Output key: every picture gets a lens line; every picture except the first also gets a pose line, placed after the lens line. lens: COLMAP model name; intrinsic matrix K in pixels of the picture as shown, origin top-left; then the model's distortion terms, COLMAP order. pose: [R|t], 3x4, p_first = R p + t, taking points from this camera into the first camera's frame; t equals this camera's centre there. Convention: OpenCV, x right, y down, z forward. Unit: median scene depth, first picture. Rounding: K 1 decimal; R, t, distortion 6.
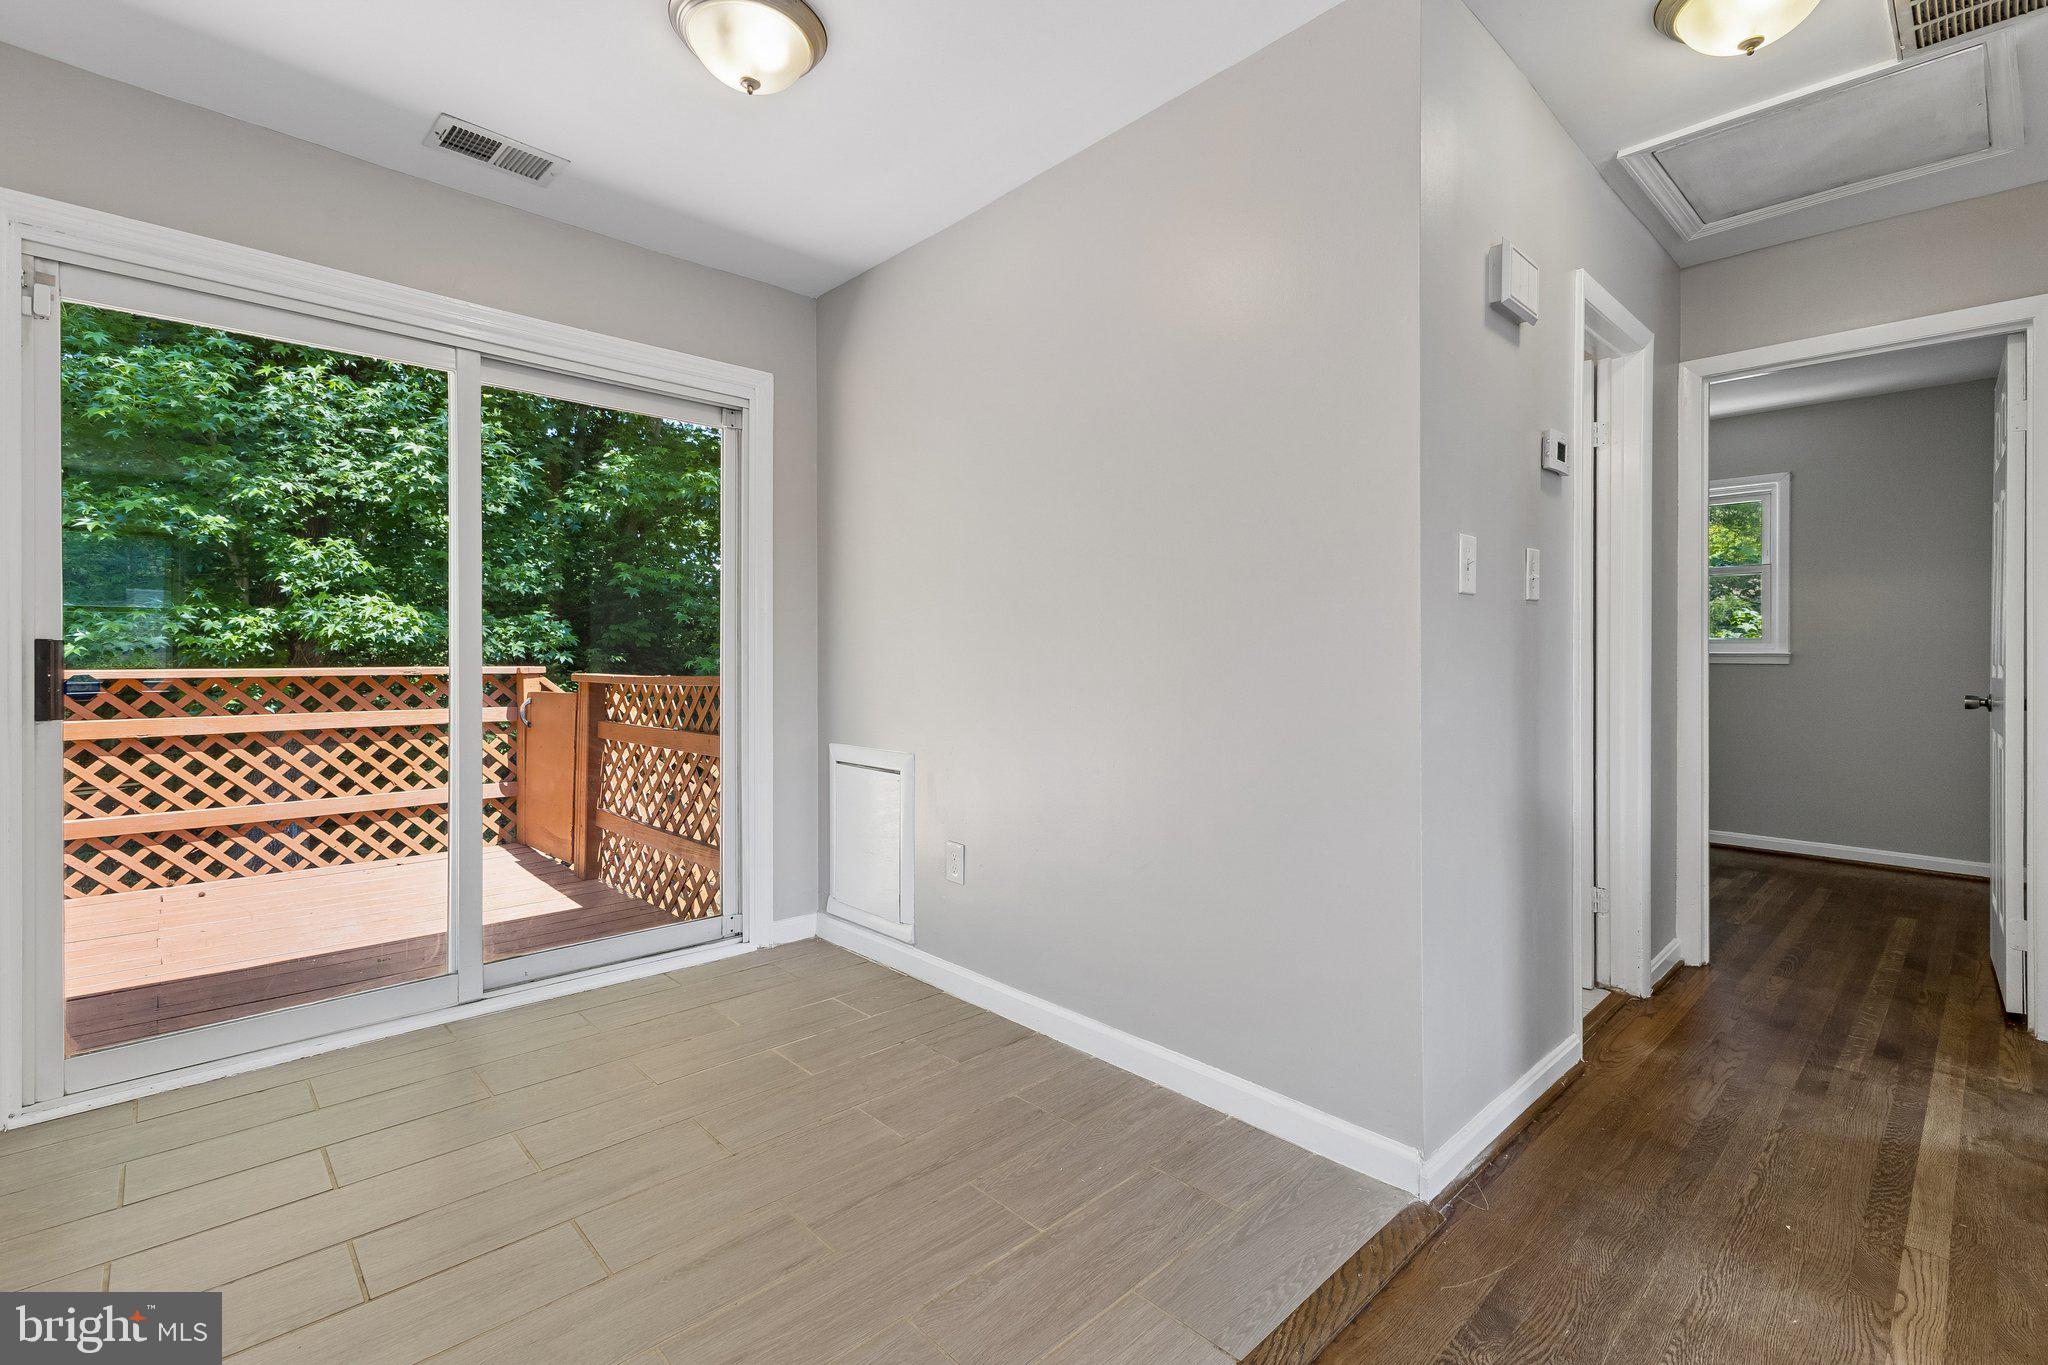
lens RADIAL K [[907.0, 0, 1019.1], [0, 907.0, 654.1], [0, 0, 1]] dist [0.013231, 0.001027]
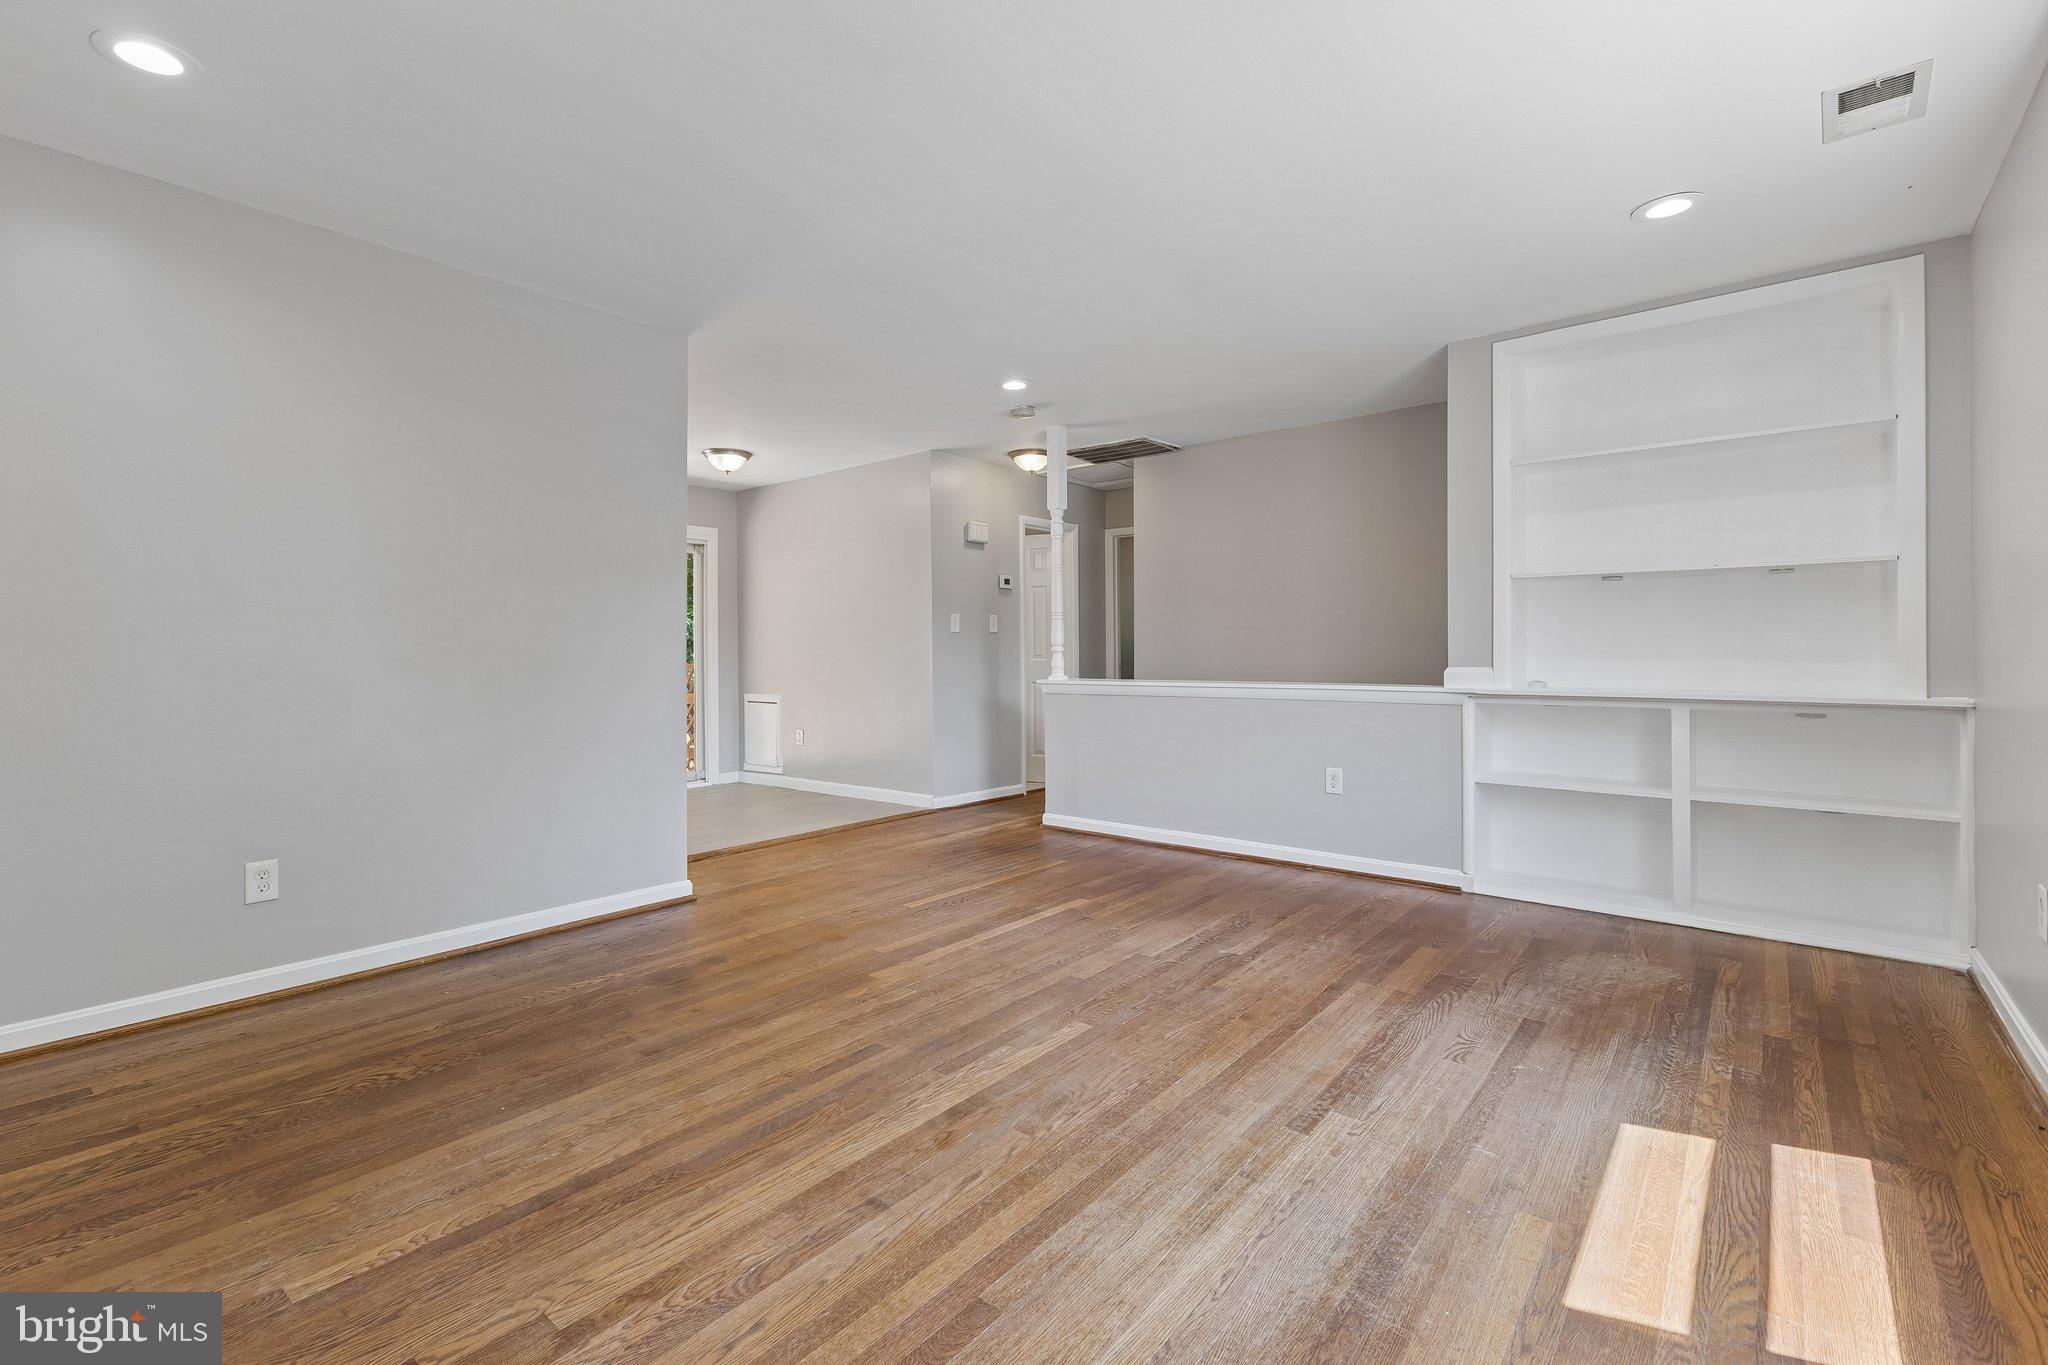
lens RADIAL K [[907.0, 0, 1036.4], [0, 907.0, 652.7], [0, 0, 1]] dist [0.013231, 0.001027]
pose [[0.988161, -0.008410, 0.153193, 0.206738], [0.008569, 0.999963, -0.000380, 0.008536], [-0.153184, 0.001689, 0.988196, -1.705638]]
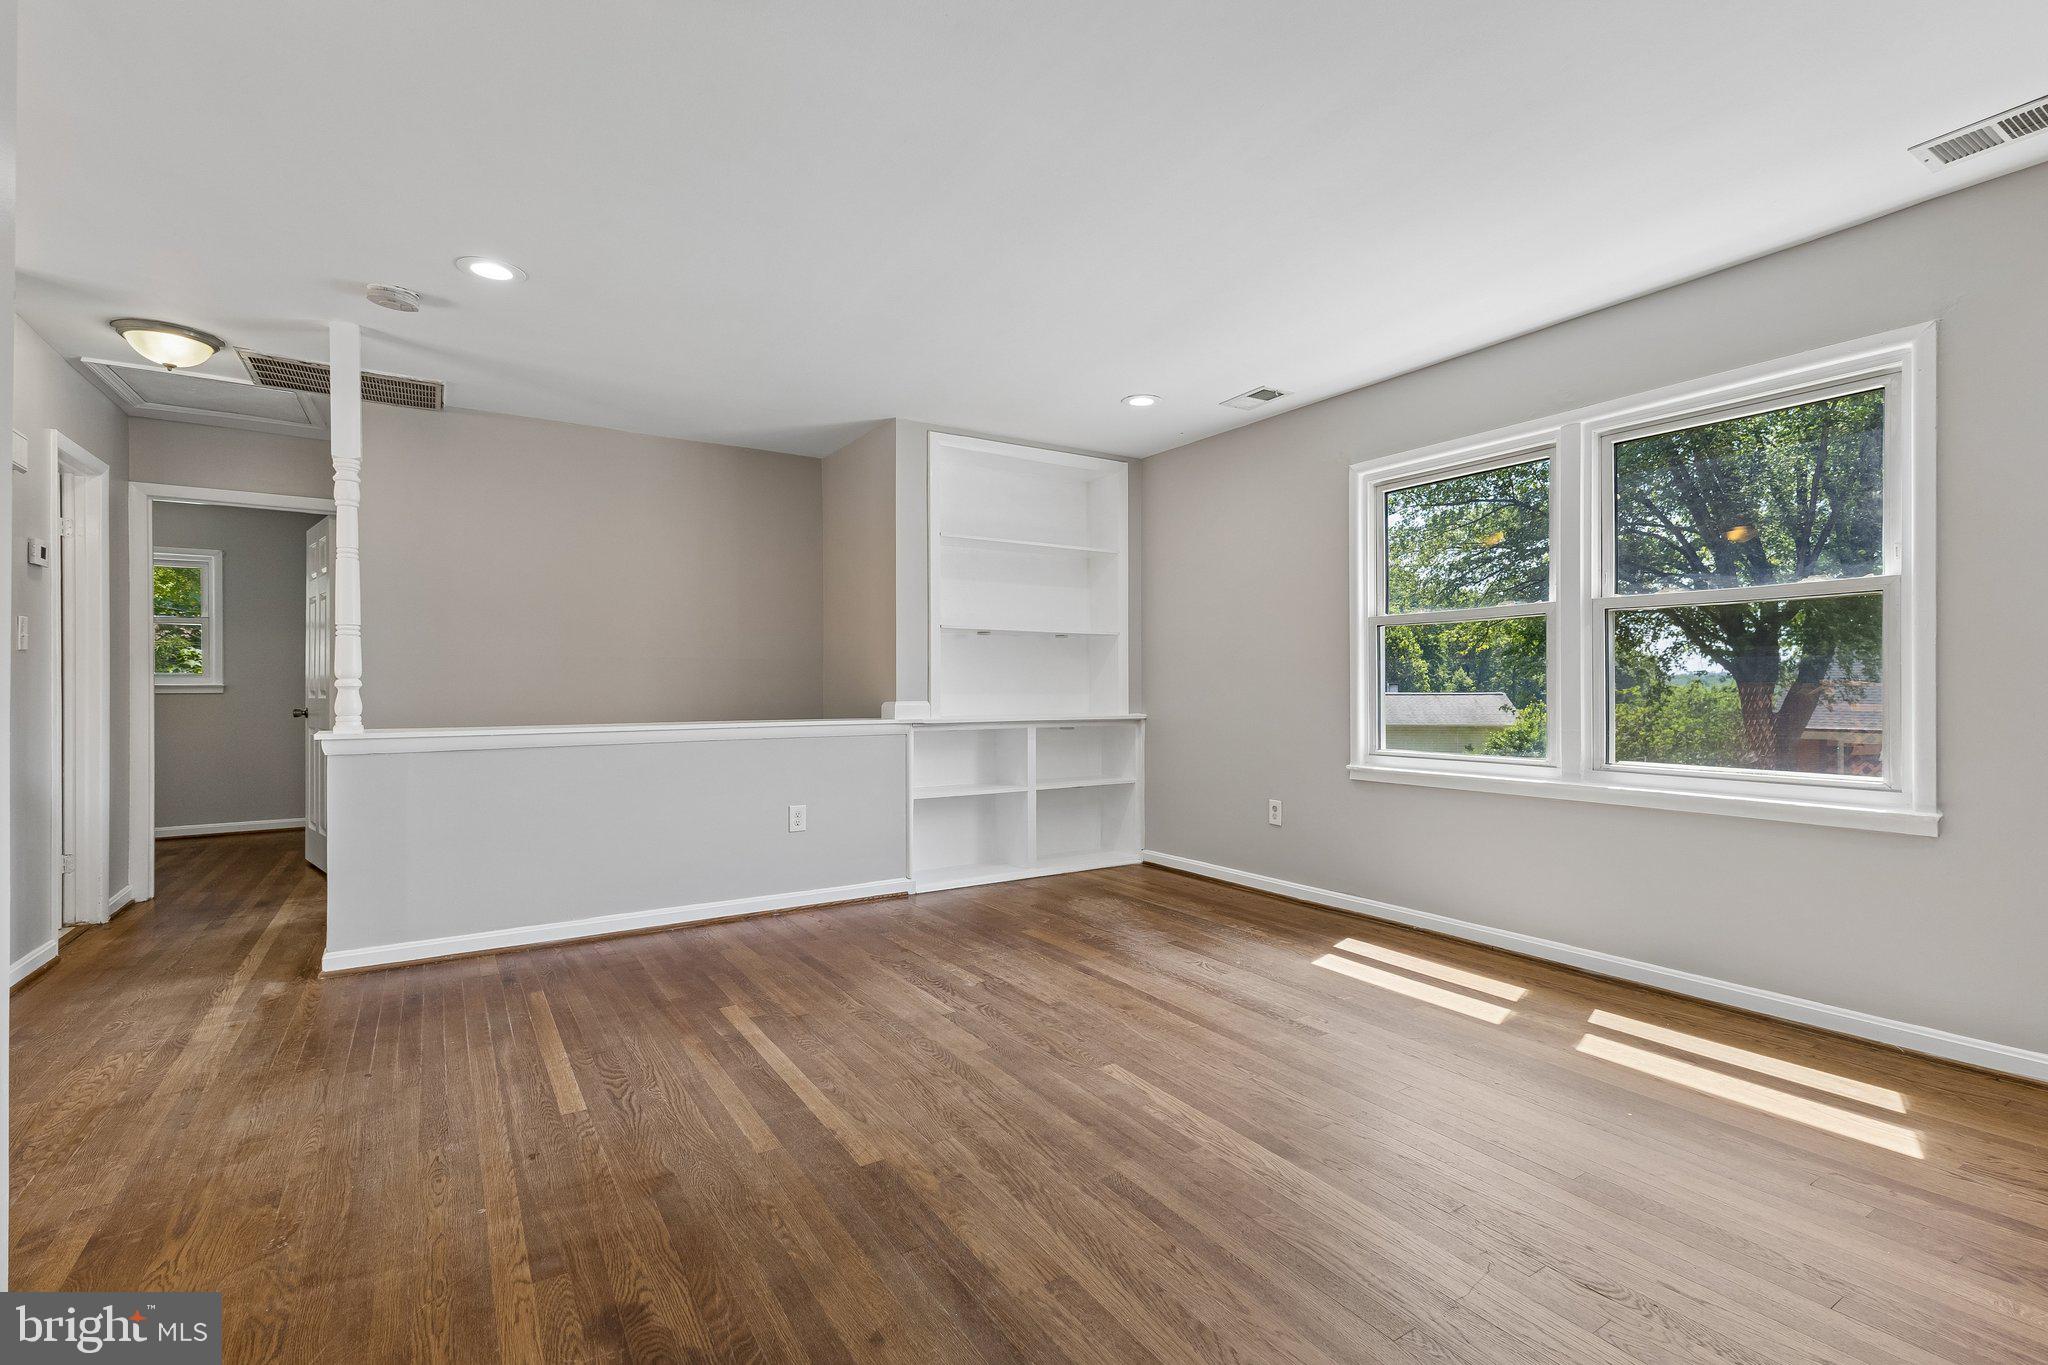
lens RADIAL K [[907.0, 0, 1019.4], [0, 907.0, 681.4], [0, 0, 1]] dist [0.013231, 0.001027]
pose [[0.170161, 0.001275, 0.985416, -0.585382], [0.005633, 0.999982, -0.002266, 0.004790], [-0.985400, 0.005936, 0.170150, -0.786061]]
